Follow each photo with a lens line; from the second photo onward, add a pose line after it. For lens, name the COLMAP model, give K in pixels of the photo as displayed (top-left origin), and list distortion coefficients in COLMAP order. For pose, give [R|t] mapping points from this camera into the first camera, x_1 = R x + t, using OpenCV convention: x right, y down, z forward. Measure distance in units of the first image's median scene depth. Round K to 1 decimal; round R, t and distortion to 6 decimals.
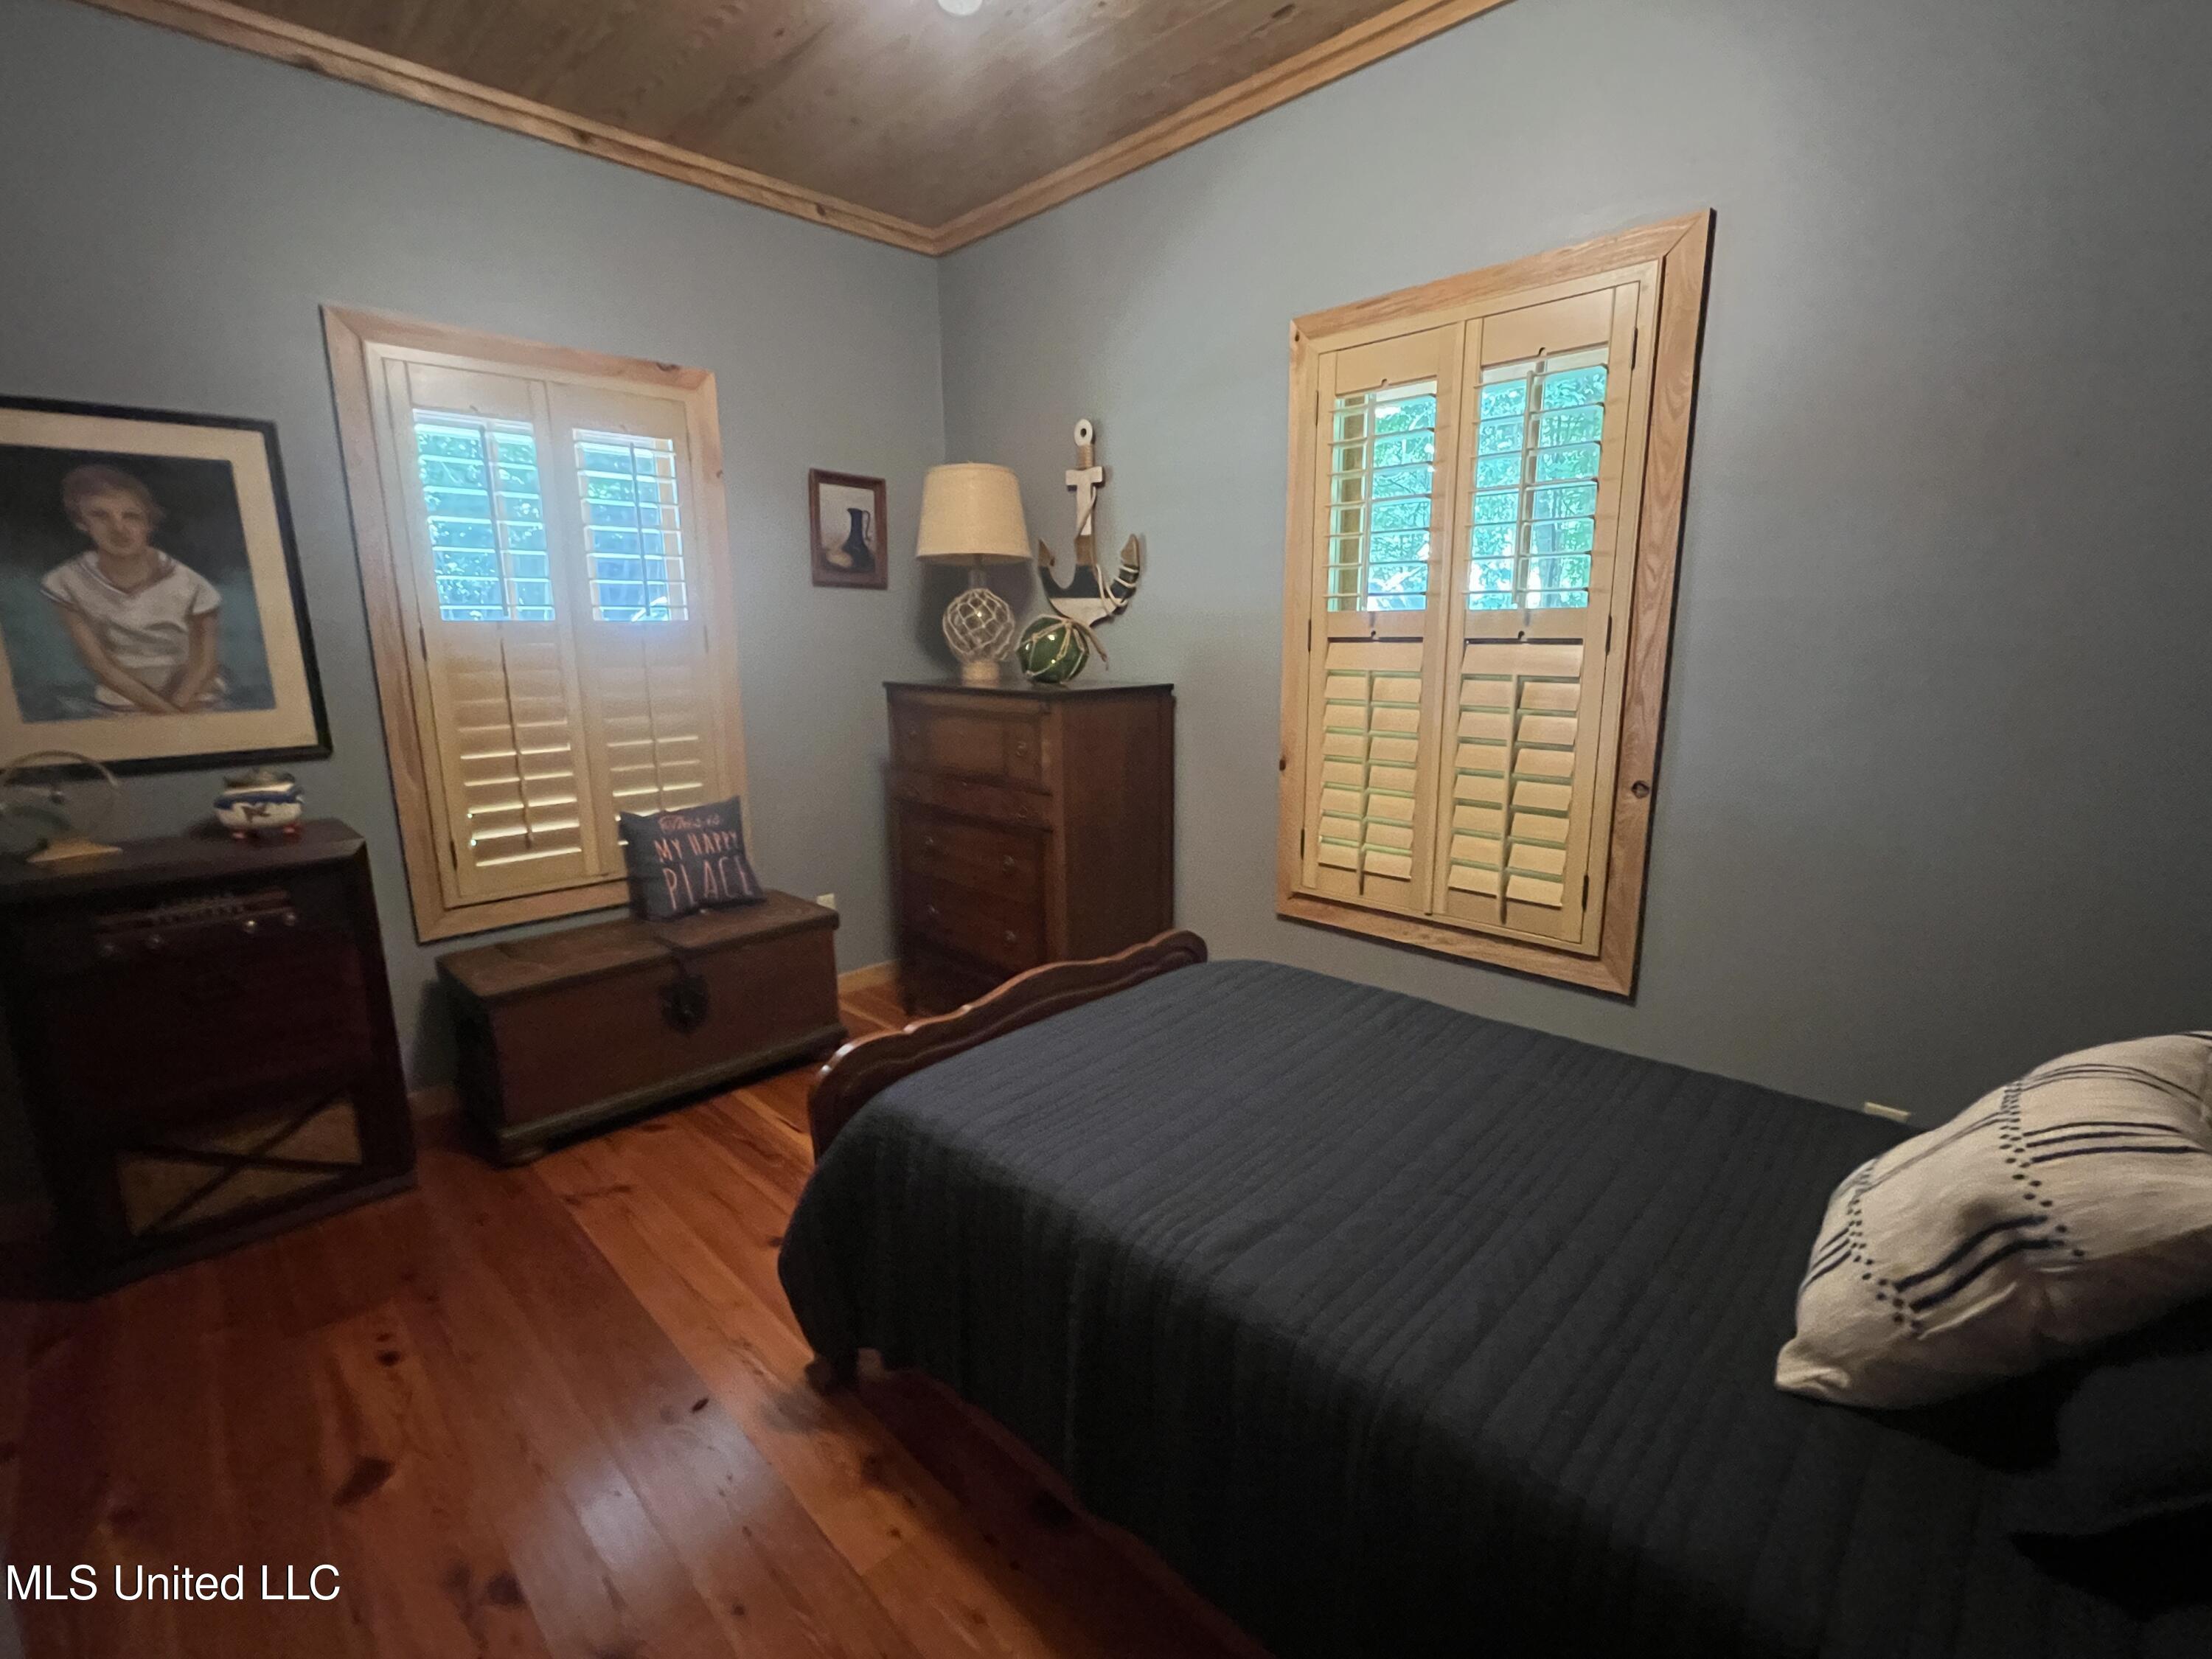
lens RADIAL K [[997.1, 0, 1104.1], [0, 997.1, 834.5], [0, 0, 1]] dist [-0.001051, 0.000175]
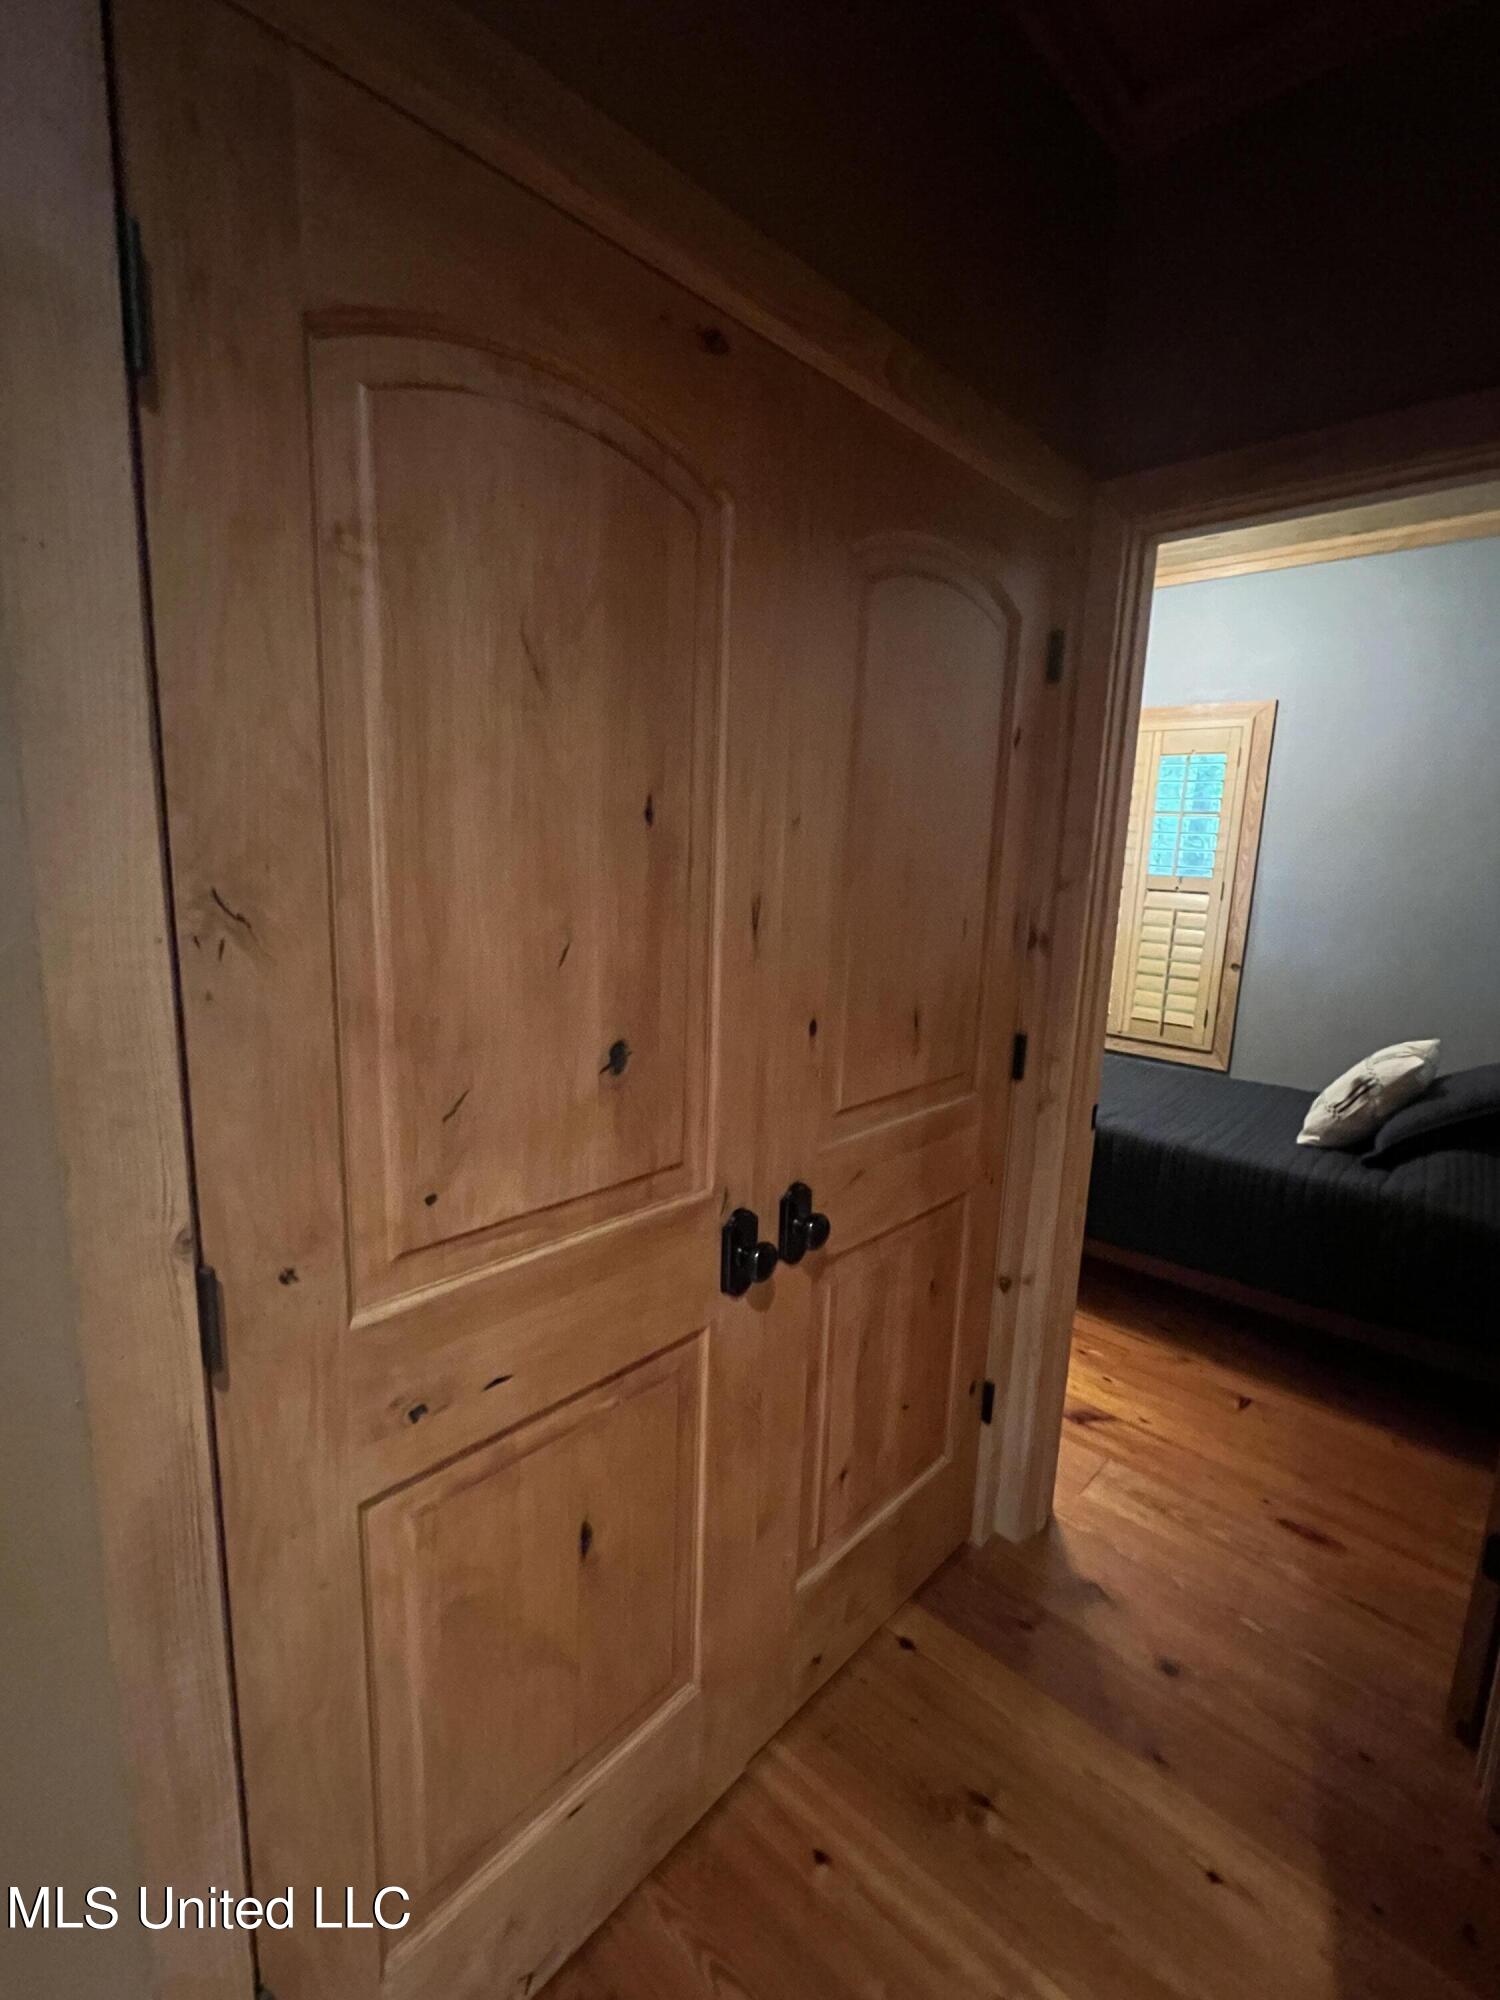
lens RADIAL K [[901.5, 0, 751.6], [0, 901.5, 997.3], [0, 0, 1]] dist [-0.001051, 0.000175]
pose [[0.998050, 0.040145, 0.047799, -0.509279], [-0.038735, 0.998797, -0.030069, 0.104296], [-0.048949, 0.028159, 0.998404, -0.751478]]
